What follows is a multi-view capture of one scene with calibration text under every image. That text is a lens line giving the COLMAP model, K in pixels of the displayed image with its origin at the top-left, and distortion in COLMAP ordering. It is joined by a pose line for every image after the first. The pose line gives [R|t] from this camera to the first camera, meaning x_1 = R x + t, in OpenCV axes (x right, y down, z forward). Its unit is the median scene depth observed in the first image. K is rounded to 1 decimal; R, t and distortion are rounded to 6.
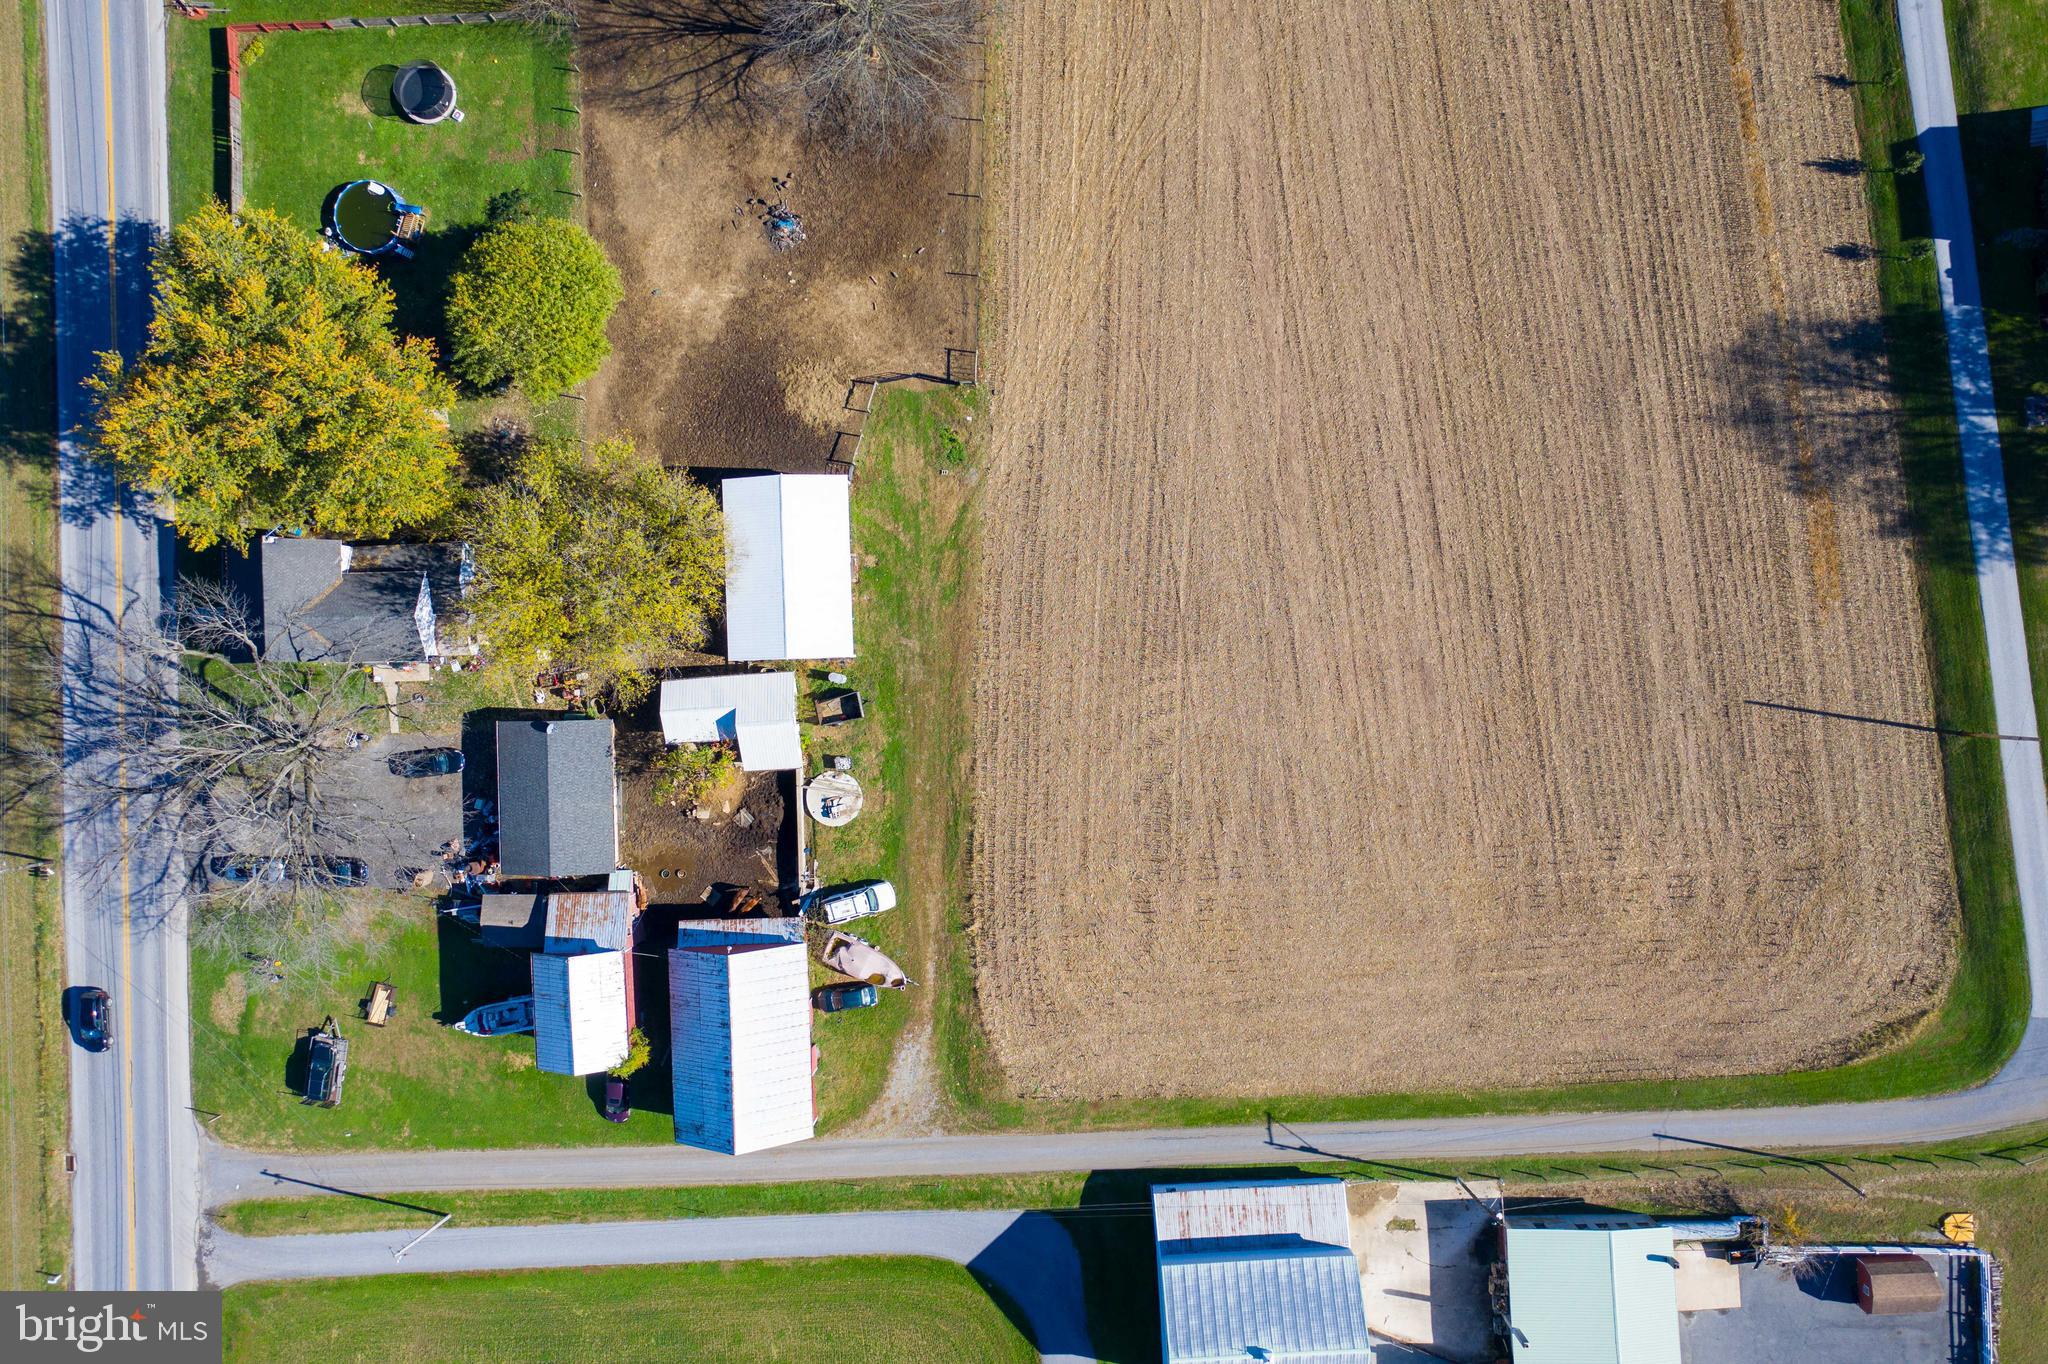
lens RADIAL K [[1634.3, 0, 1024.8], [0, 1634.3, 683.6], [0, 0, 1]] dist [0.006546, 0.005319]
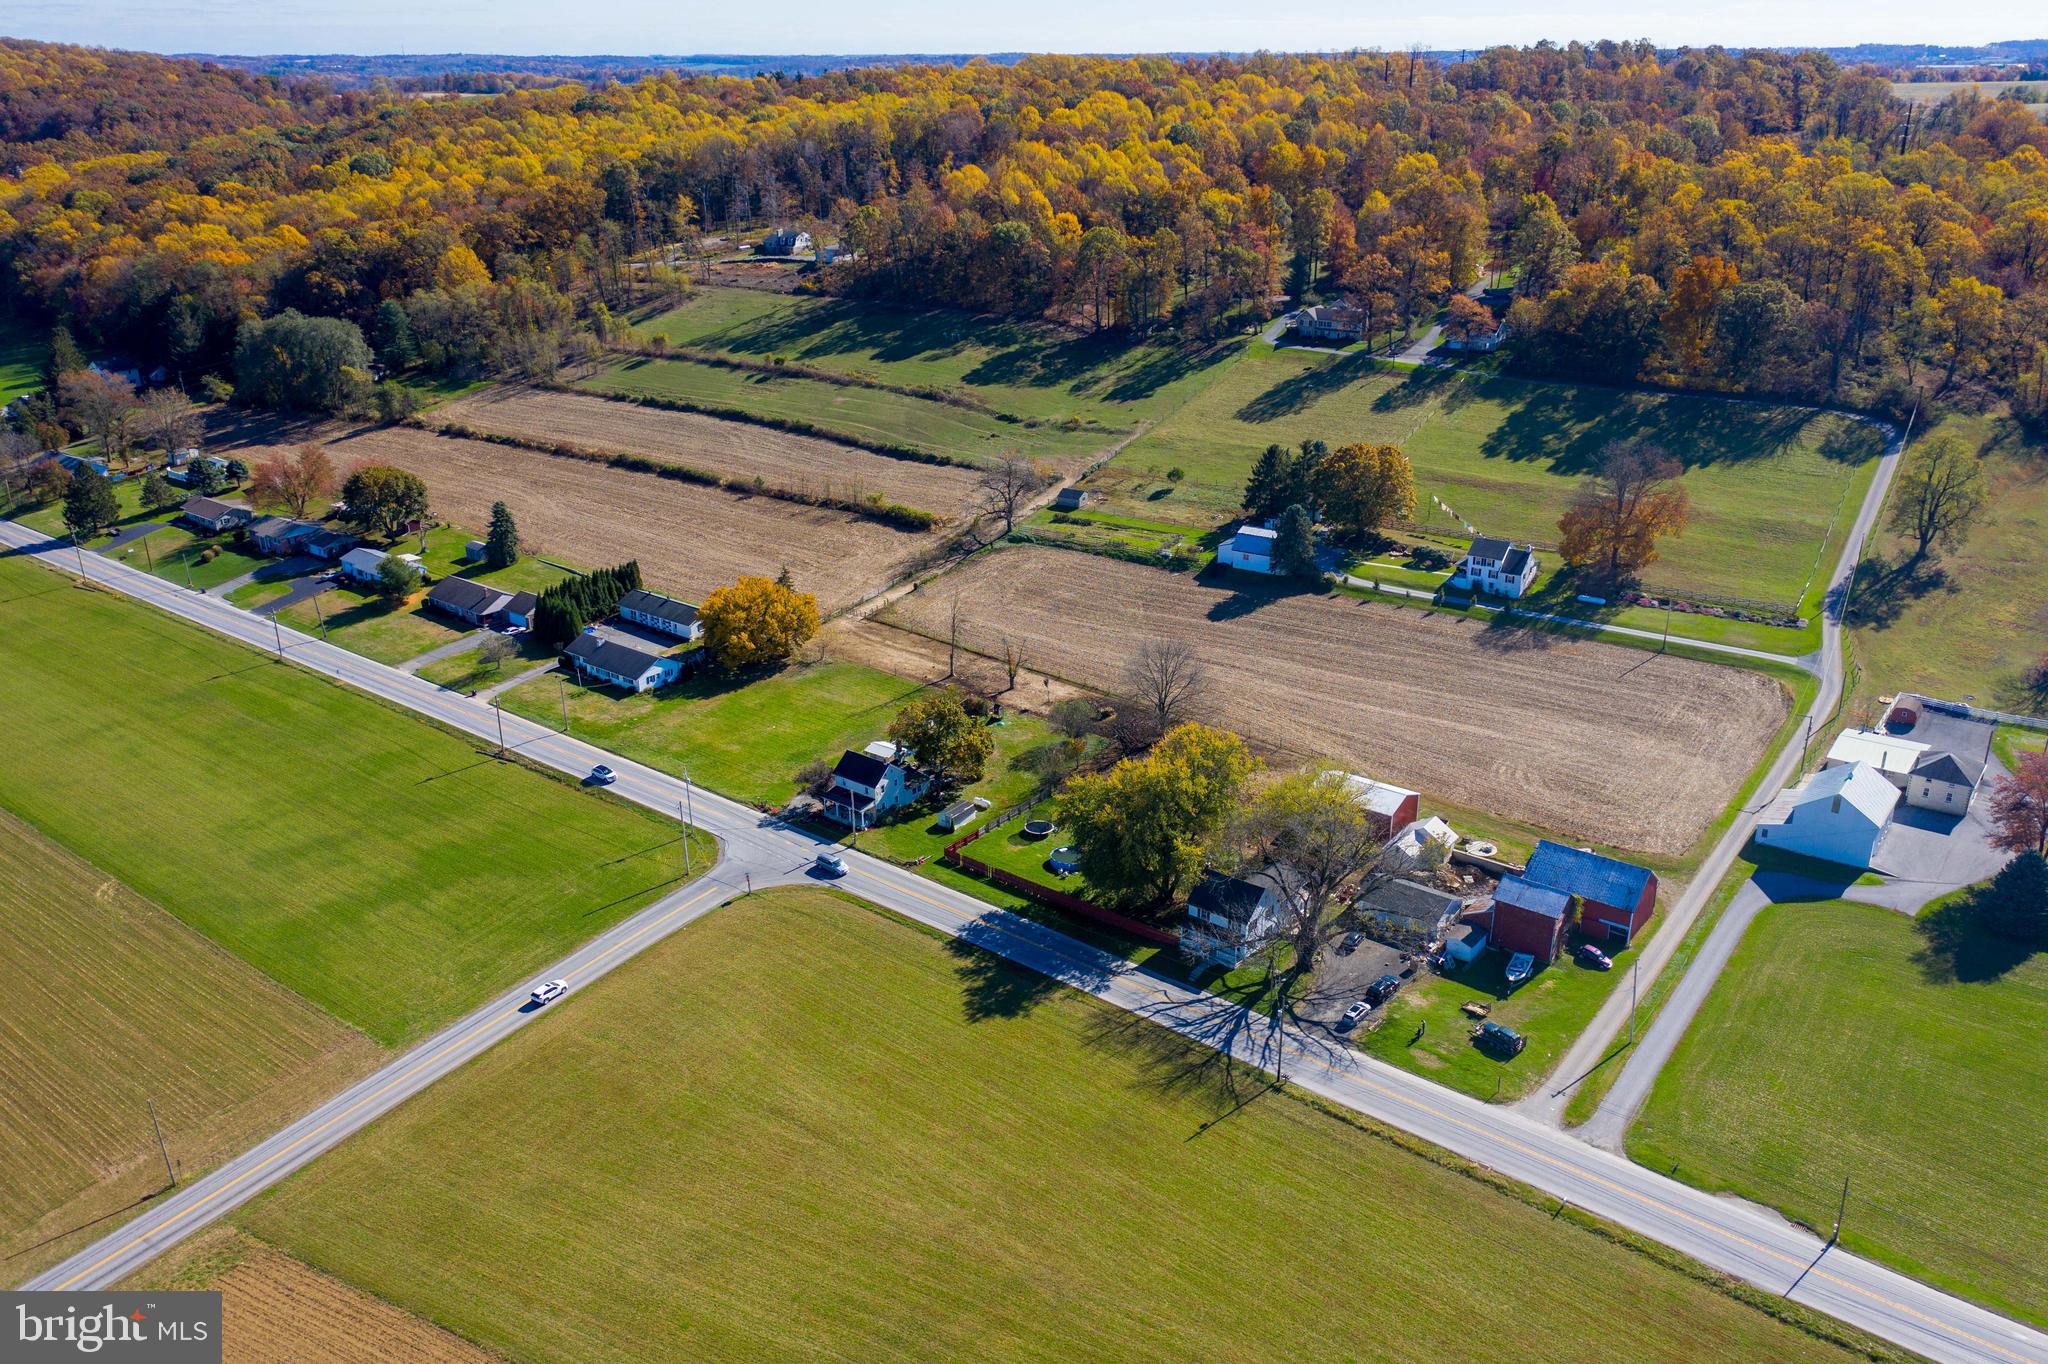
lens RADIAL K [[1634.3, 0, 1023.2], [0, 1634.3, 682.9], [0, 0, 1]] dist [0.006546, 0.005319]
pose [[0.643455, -0.274396, 0.714614, -1.664416], [0.765484, 0.230083, -0.600912, 0.715438], [0.000467, 0.933686, 0.358094, 0.165930]]
